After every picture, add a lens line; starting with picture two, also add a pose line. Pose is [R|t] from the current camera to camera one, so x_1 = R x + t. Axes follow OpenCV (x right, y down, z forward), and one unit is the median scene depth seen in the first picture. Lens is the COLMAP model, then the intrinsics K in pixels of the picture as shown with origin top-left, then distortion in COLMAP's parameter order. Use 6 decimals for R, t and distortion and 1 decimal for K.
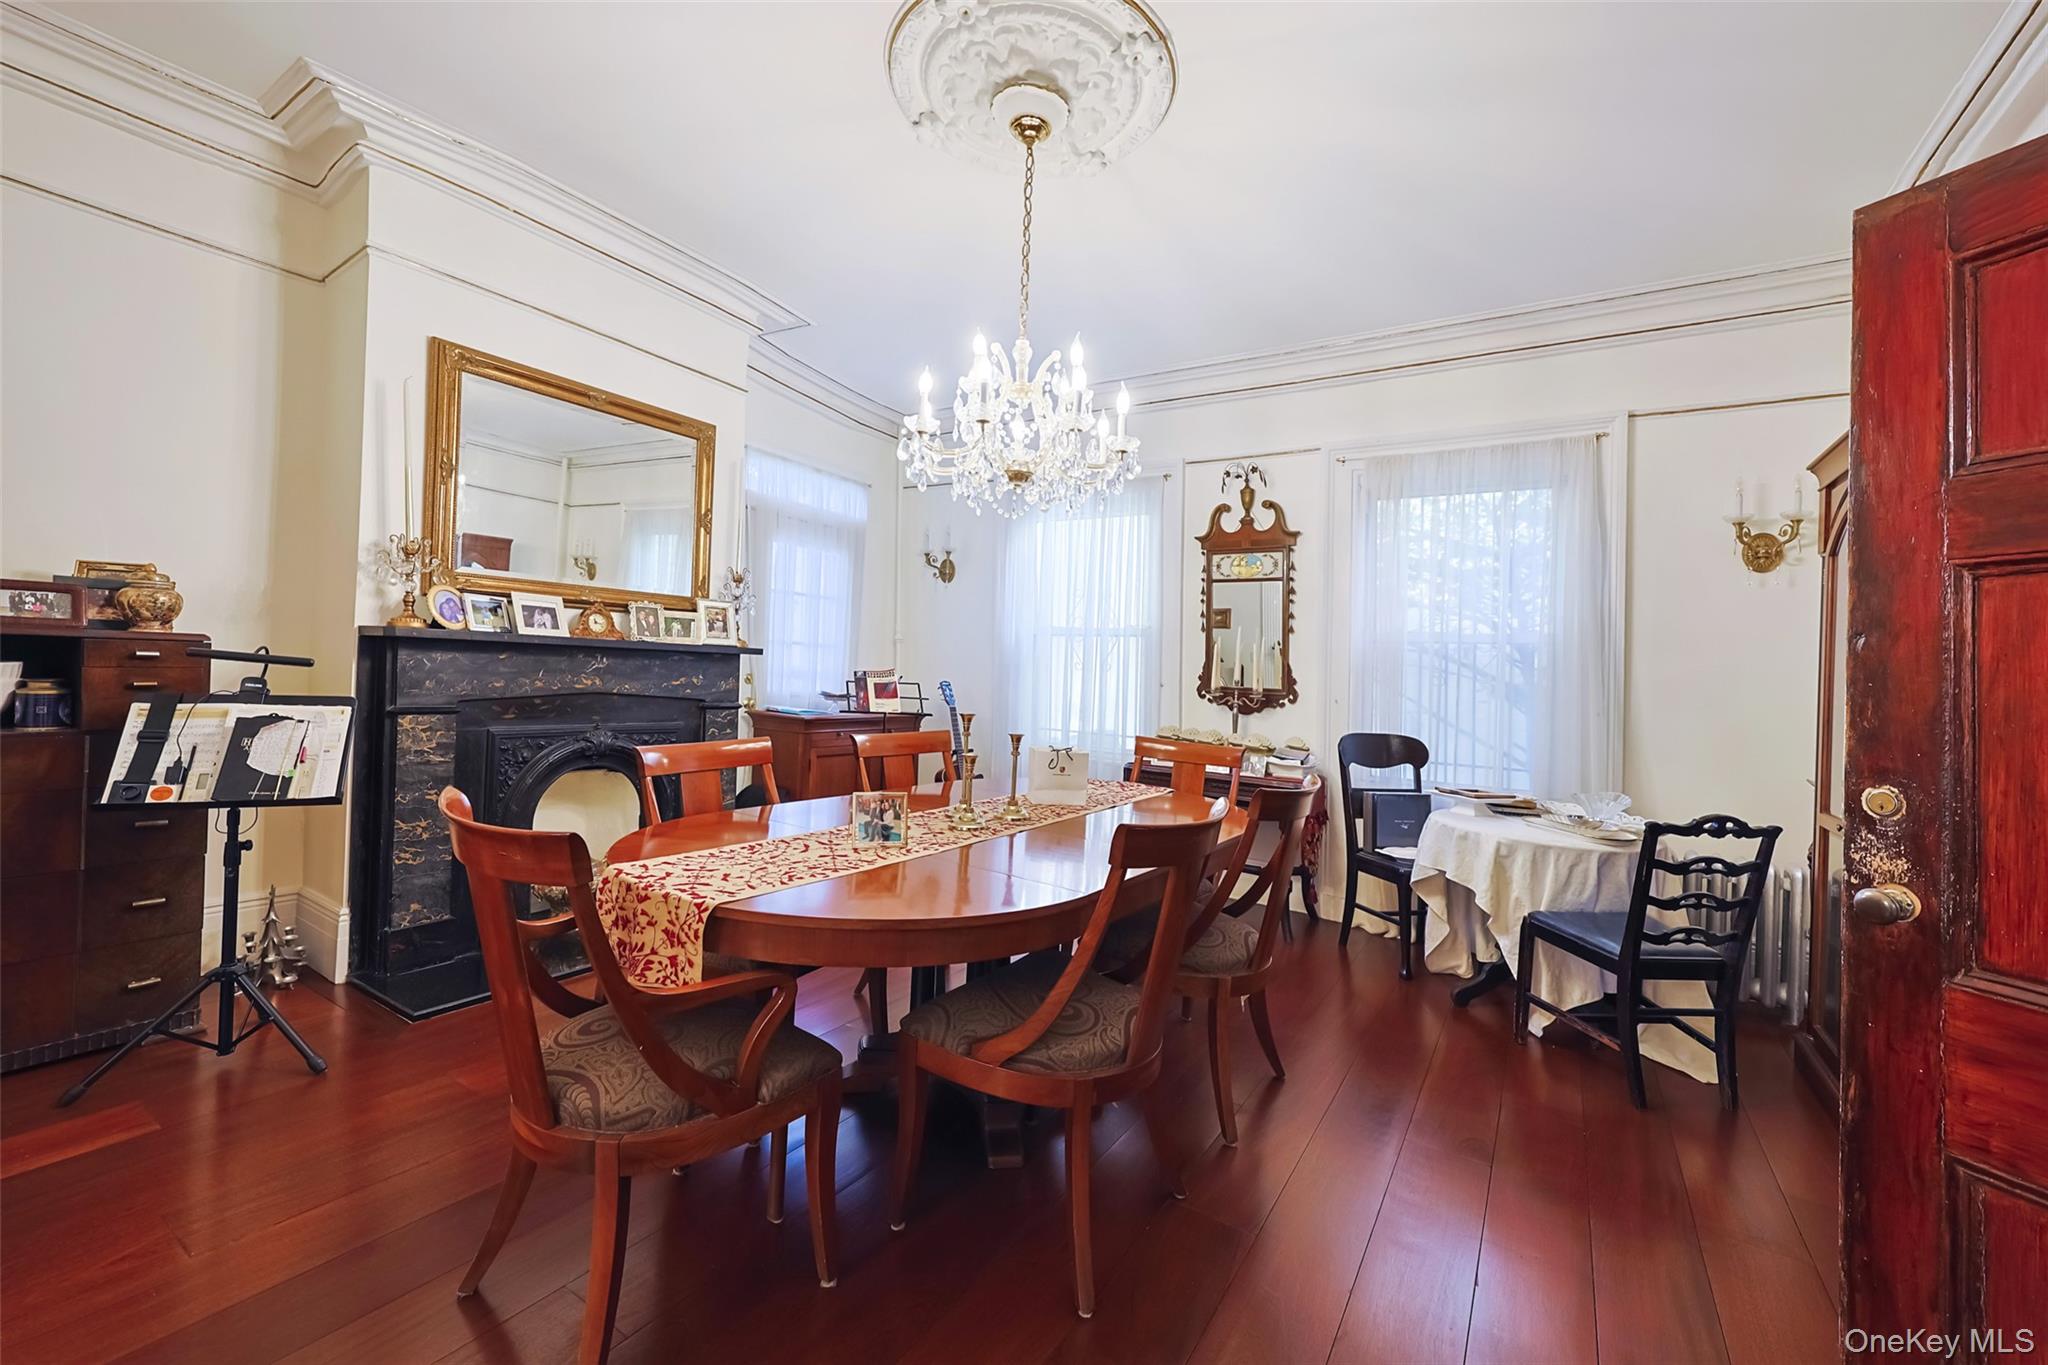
lens RADIAL K [[821.9, 0, 1034.8], [0, 821.9, 693.7], [0, 0, 1]] dist [0.001451, 0.000119]
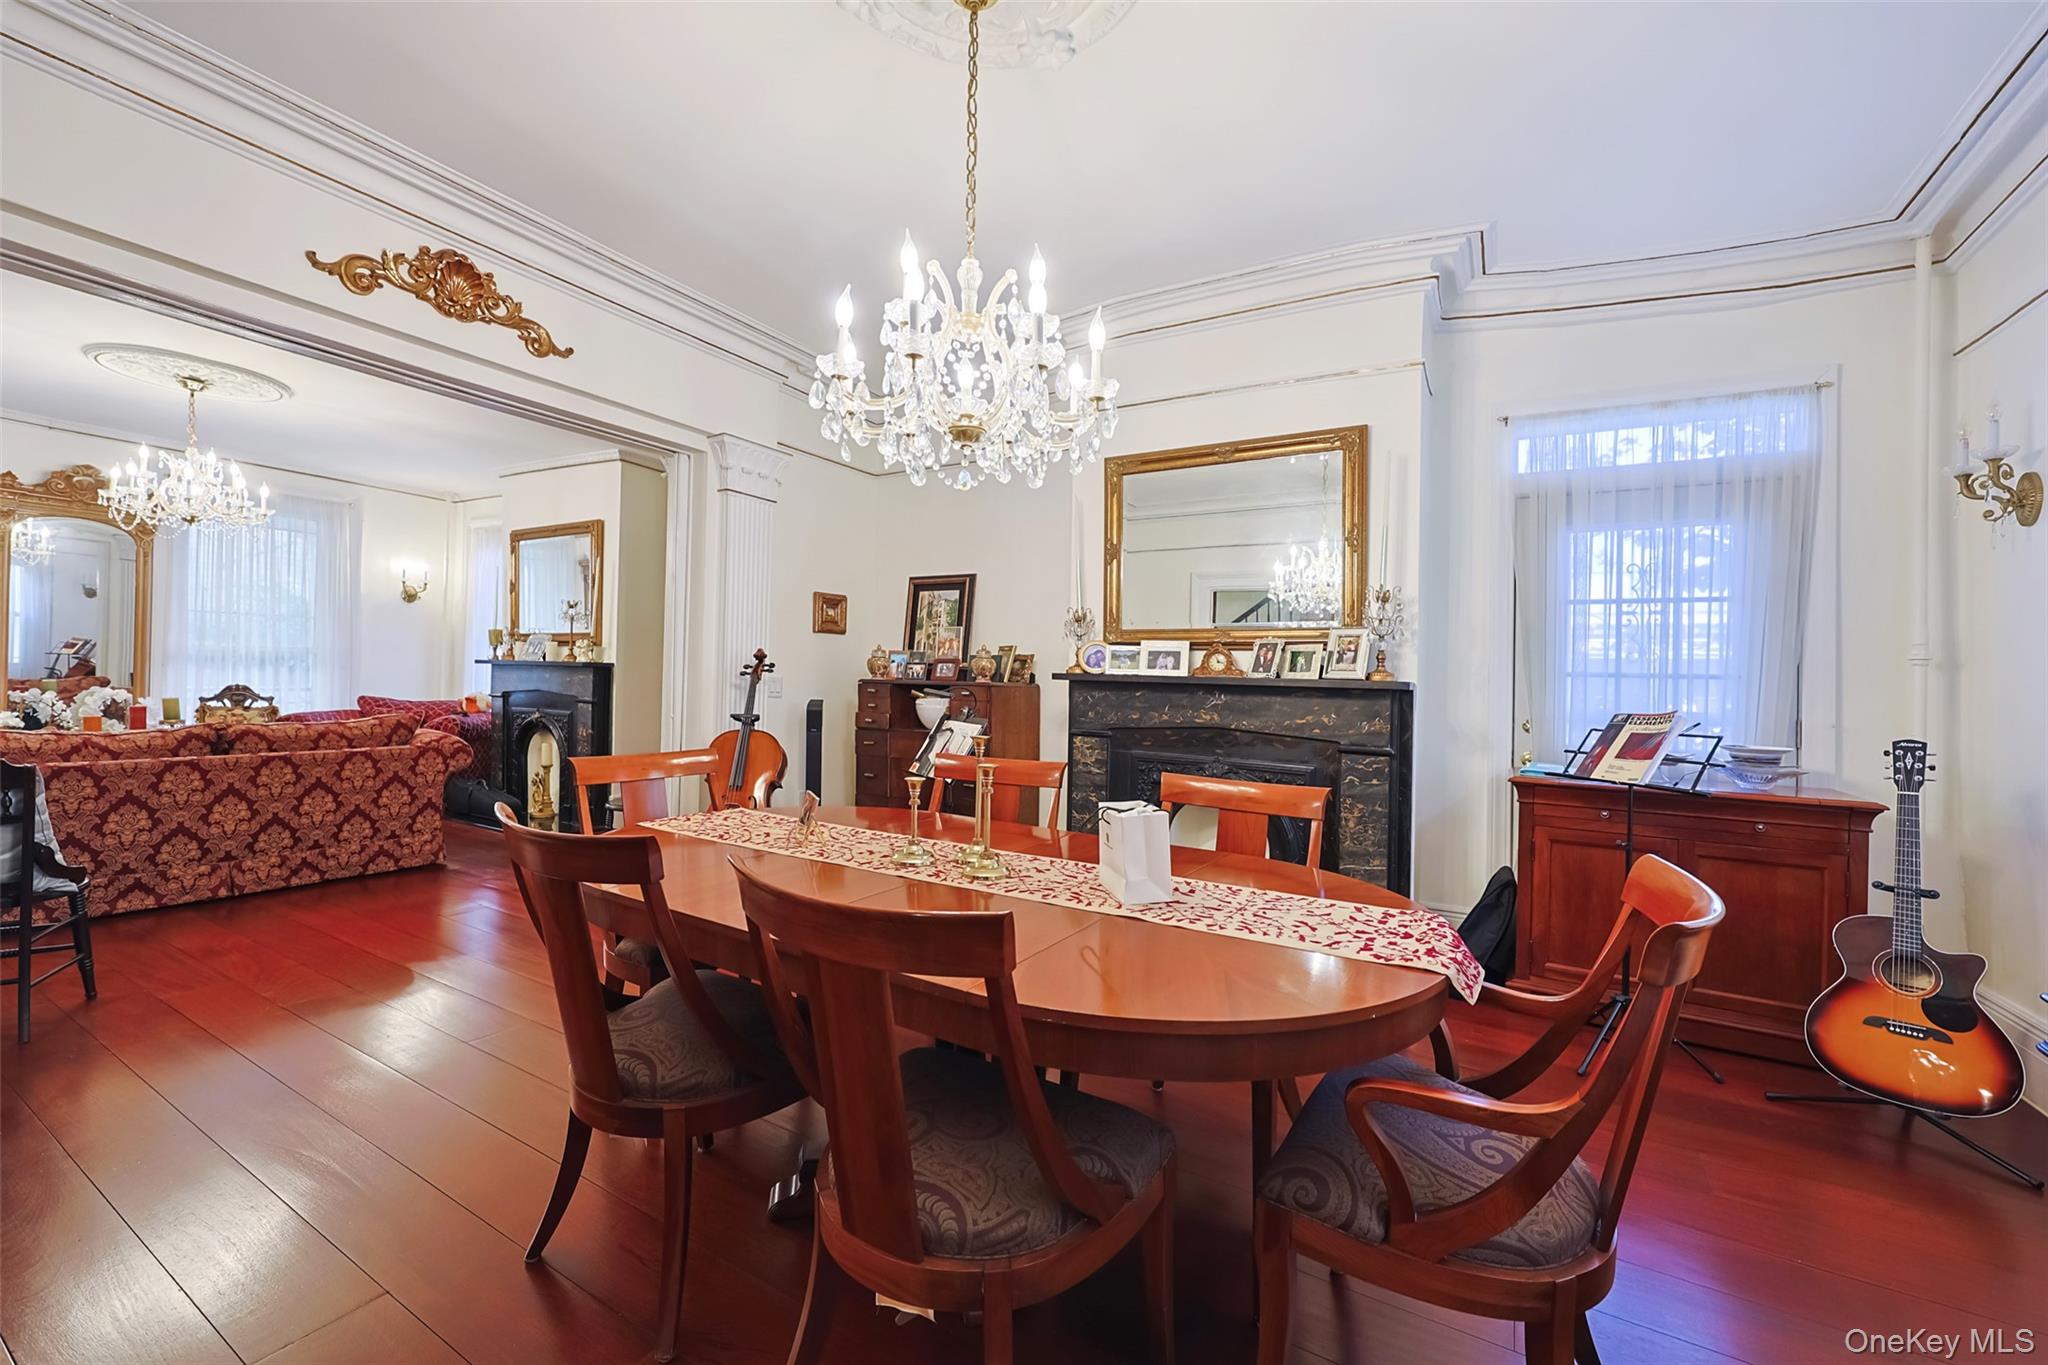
lens RADIAL K [[837.3, 0, 1004.2], [0, 837.3, 708.6], [0, 0, 1]] dist [-0.000733, -0.000126]
pose [[0.015383, -0.014140, -0.999782, 0.538181], [-0.057035, 0.998260, -0.014996, 0.005838], [0.998254, 0.057253, 0.014550, 0.703356]]
